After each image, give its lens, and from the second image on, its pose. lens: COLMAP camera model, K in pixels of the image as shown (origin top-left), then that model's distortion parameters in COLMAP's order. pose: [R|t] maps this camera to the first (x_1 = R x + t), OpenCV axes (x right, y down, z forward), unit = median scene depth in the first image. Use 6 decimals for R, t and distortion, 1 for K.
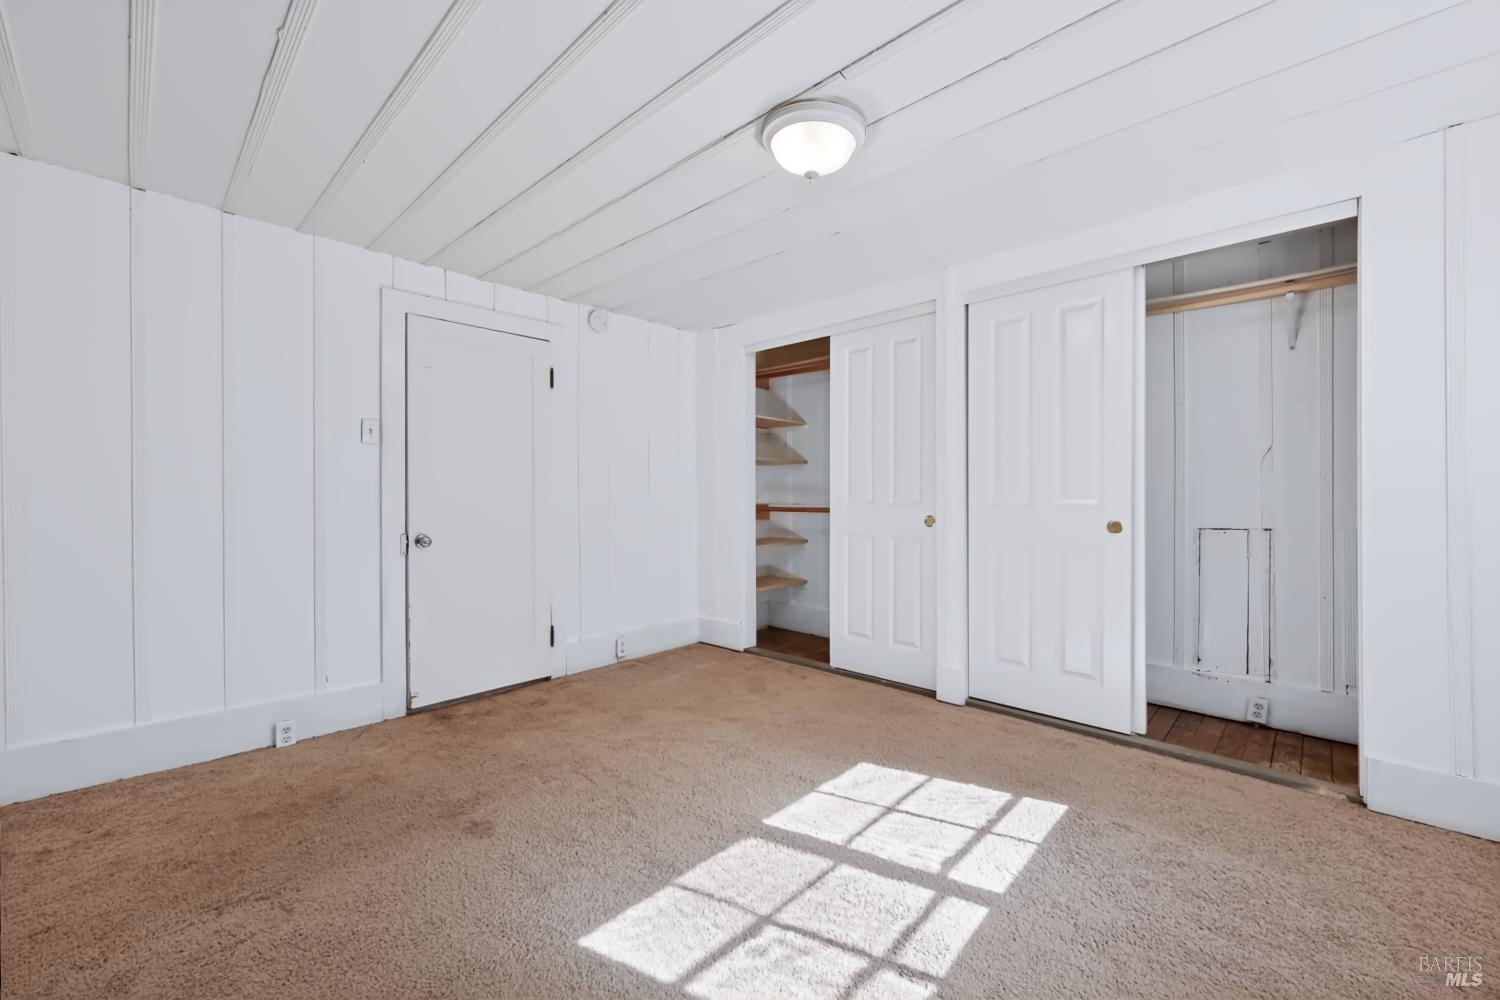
lens RADIAL K [[599.2, 0, 750.0], [0, 599.2, 500.0], [0, 0, 1]] dist [-0.000136, 0.000117]
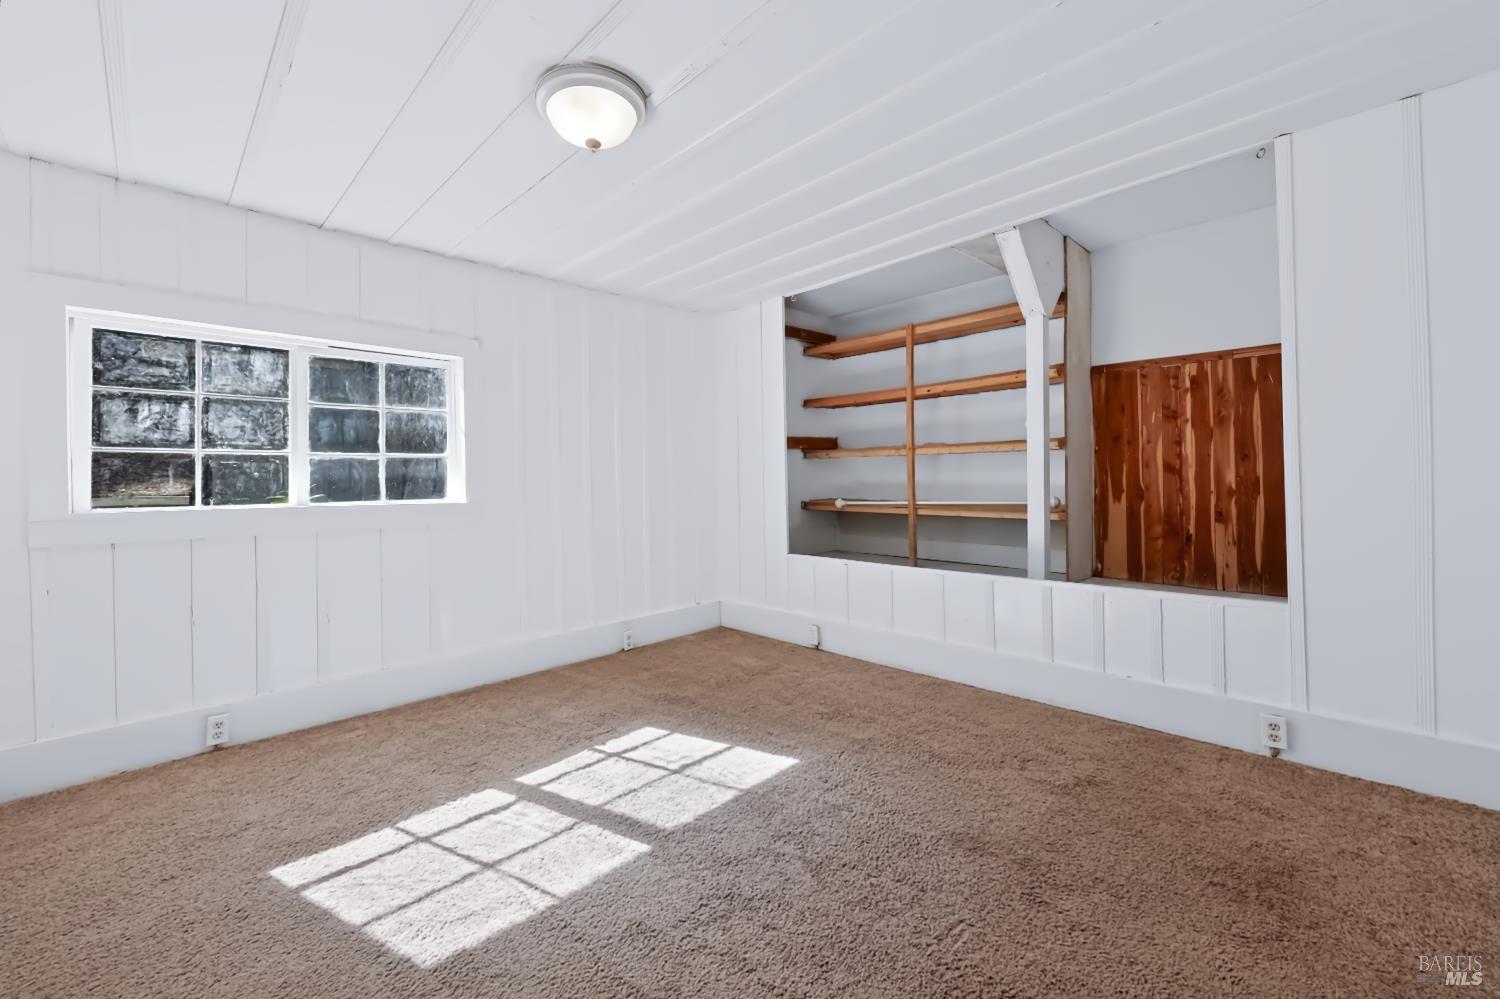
lens RADIAL K [[617.5, 0, 751.1], [0, 617.5, 484.8], [0, 0, 1]] dist [-0.000841, 0.000122]
pose [[-0.999319, 0.023496, 0.028441, -0.124745], [0.024006, 0.999555, 0.017716, -0.009535], [-0.028012, 0.018387, -0.999438, 1.439039]]
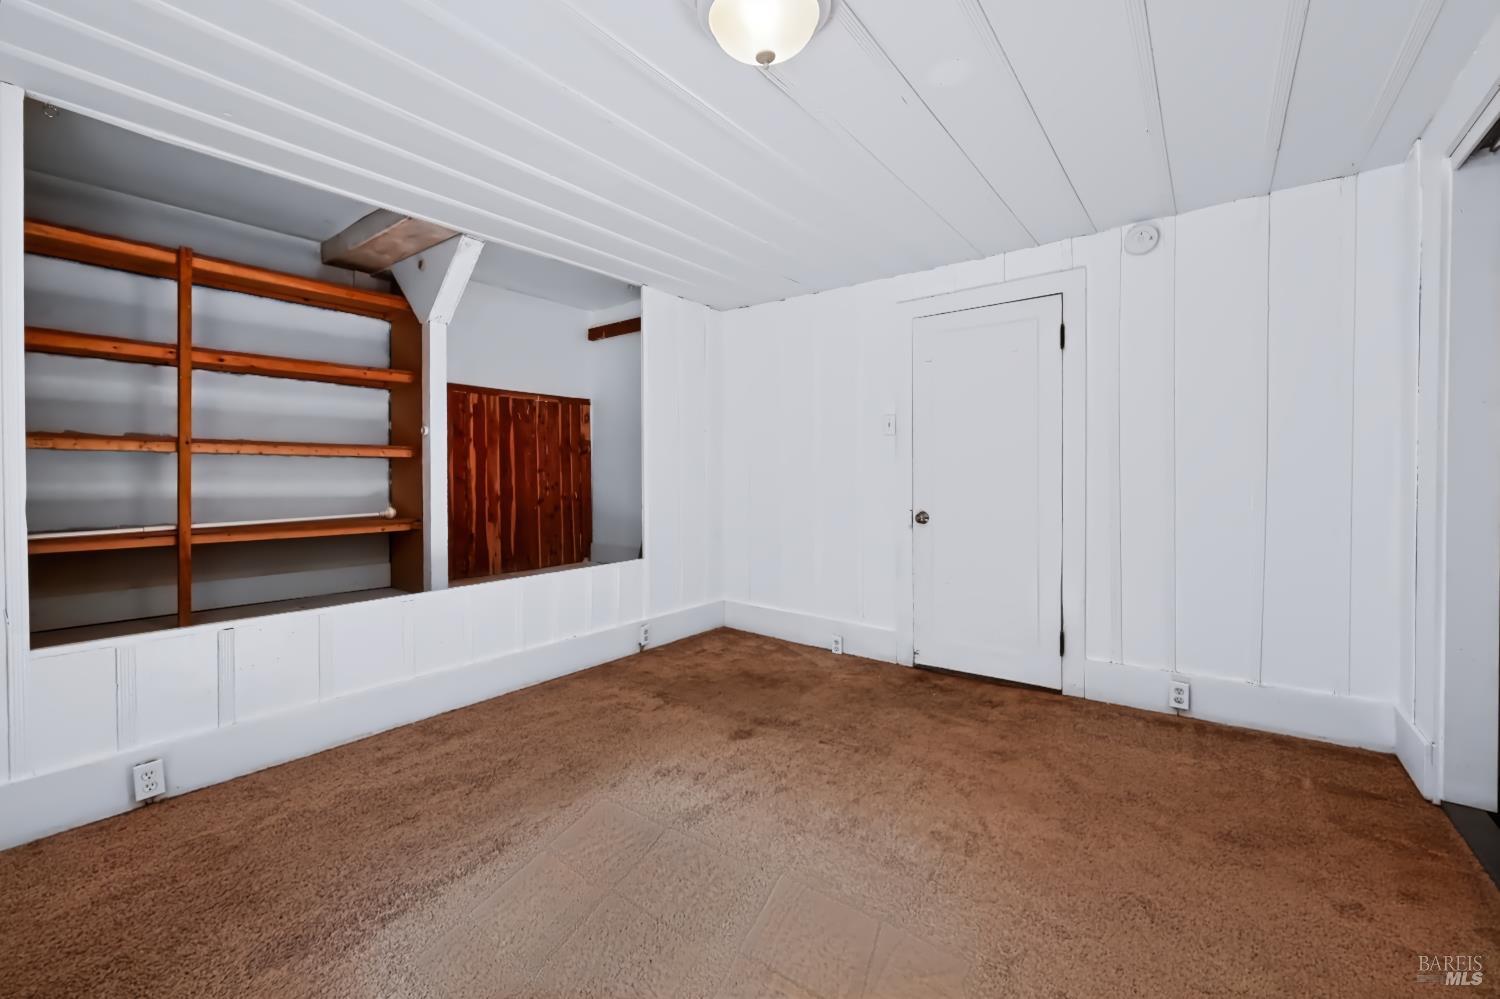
lens RADIAL K [[608.8, 0, 760.3], [0, 608.8, 505.5], [0, 0, 1]] dist [-0.000212, -0.000060]
pose [[0.127415, 0.055550, -0.990293, 0.634141], [-0.003873, 0.998451, 0.055509, -0.021331], [0.991842, -0.003237, 0.127432, 0.649285]]
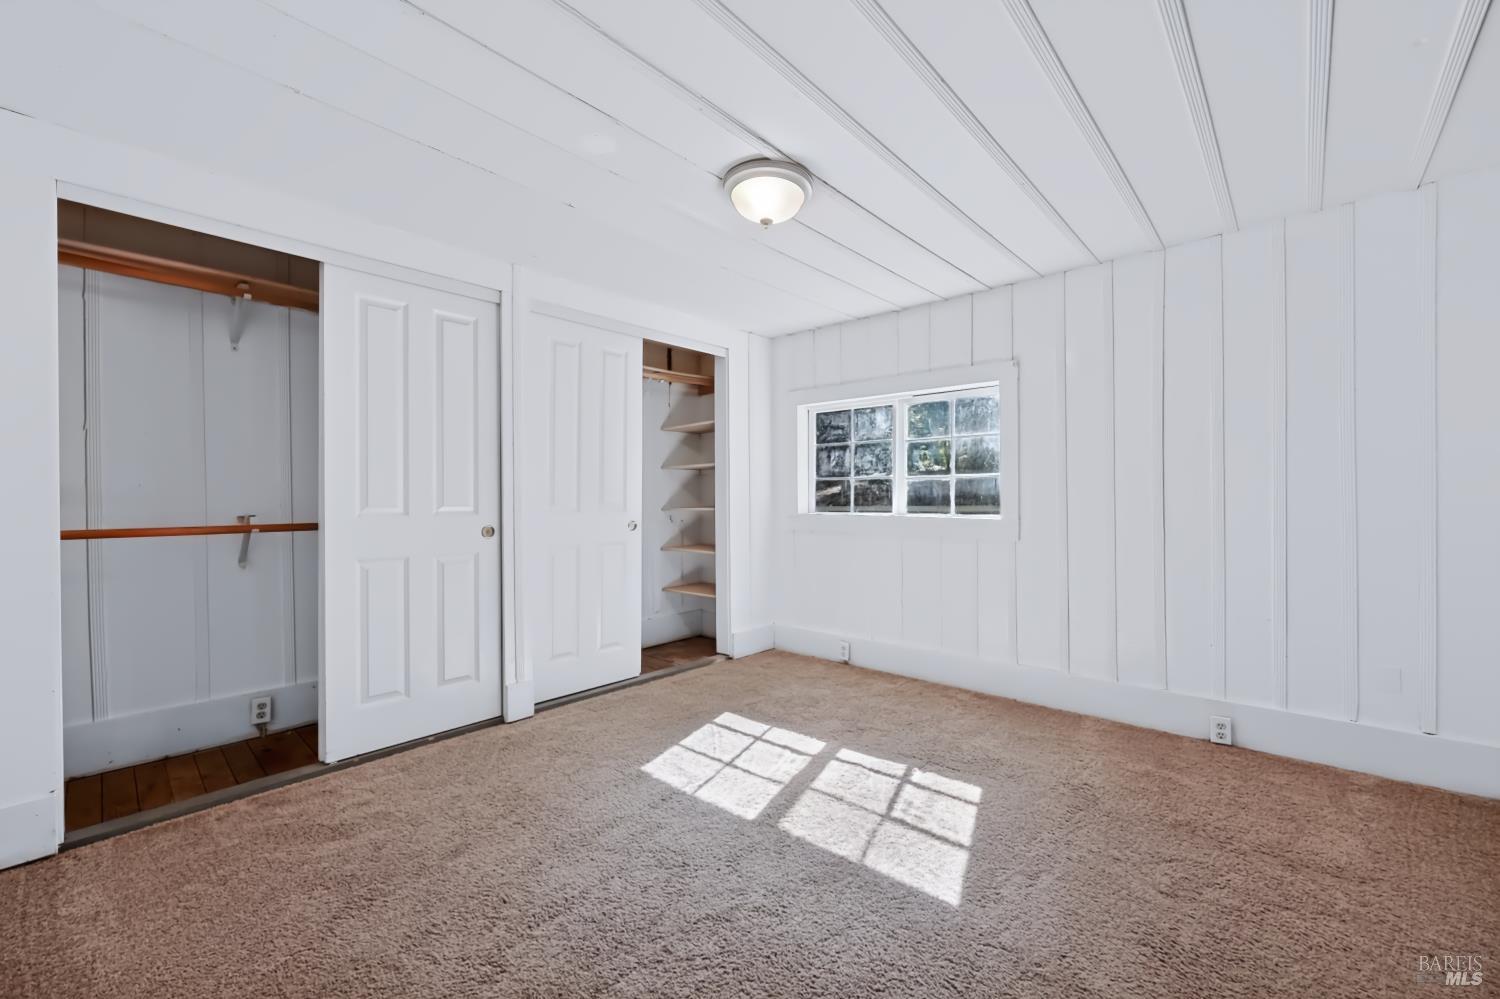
lens RADIAL K [[599.2, 0, 750.0], [0, 599.2, 499.5], [0, 0, 1]] dist [-0.000136, 0.000117]
pose [[-0.025495, 0.005772, 0.999658, -0.767152], [0.012493, 0.999907, -0.005455, -0.006695], [-0.999597, 0.012350, -0.025565, 0.773351]]
